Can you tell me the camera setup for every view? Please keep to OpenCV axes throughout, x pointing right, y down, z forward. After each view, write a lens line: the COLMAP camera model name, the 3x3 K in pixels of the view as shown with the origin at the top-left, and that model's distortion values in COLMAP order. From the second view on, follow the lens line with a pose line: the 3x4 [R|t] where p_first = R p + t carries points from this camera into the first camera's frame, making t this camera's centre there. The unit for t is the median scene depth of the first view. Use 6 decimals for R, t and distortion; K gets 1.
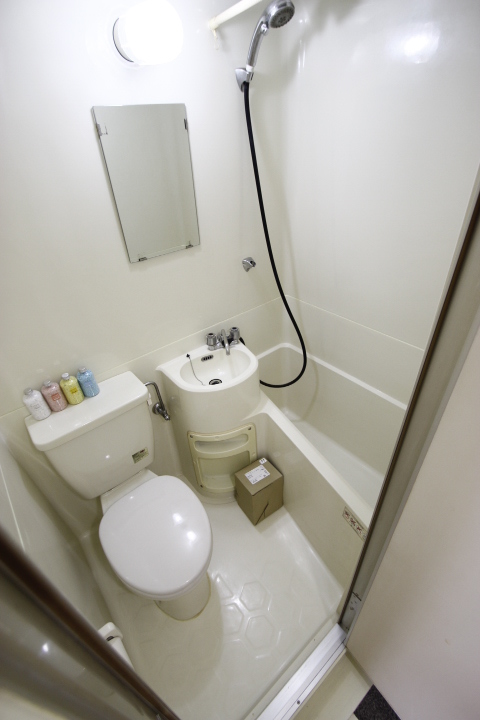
lens RADIAL K [[341.6, 0, 242.9], [0, 341.6, 358.5], [0, 0, 1]] dist [0.002549, -0.012325]
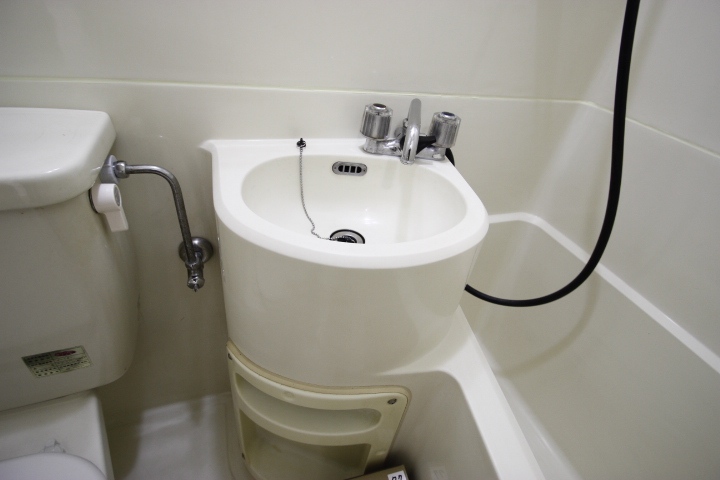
lens RADIAL K [[341.6, 0, 360.5], [0, 341.6, 229.8], [0, 0, 1]] dist [0.002549, -0.012325]
pose [[0.926911, 0.338668, -0.161677, -0.011849], [-0.336328, 0.940786, 0.042480, 0.041785], [0.166491, 0.015001, 0.985929, 0.658005]]
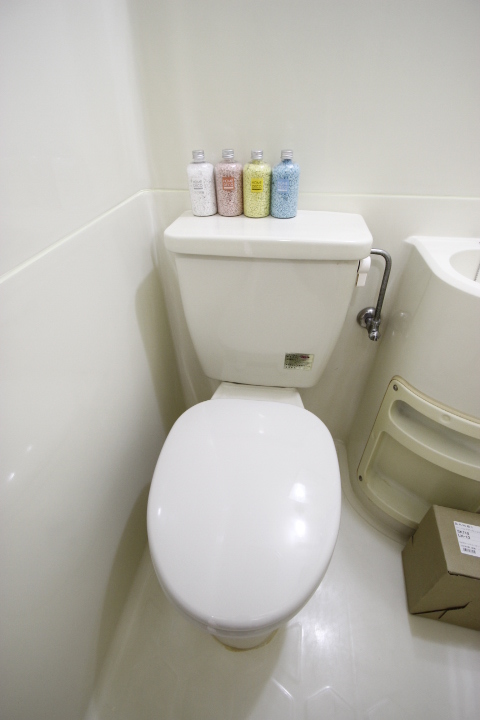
lens RADIAL K [[341.6, 0, 242.9], [0, 341.6, 358.5], [0, 0, 1]] dist [0.002549, -0.012325]
pose [[0.677097, 0.501106, -0.538918, -0.051445], [-0.456130, 0.860471, 0.227016, 0.176521], [0.577482, 0.092105, 0.811191, 0.442604]]
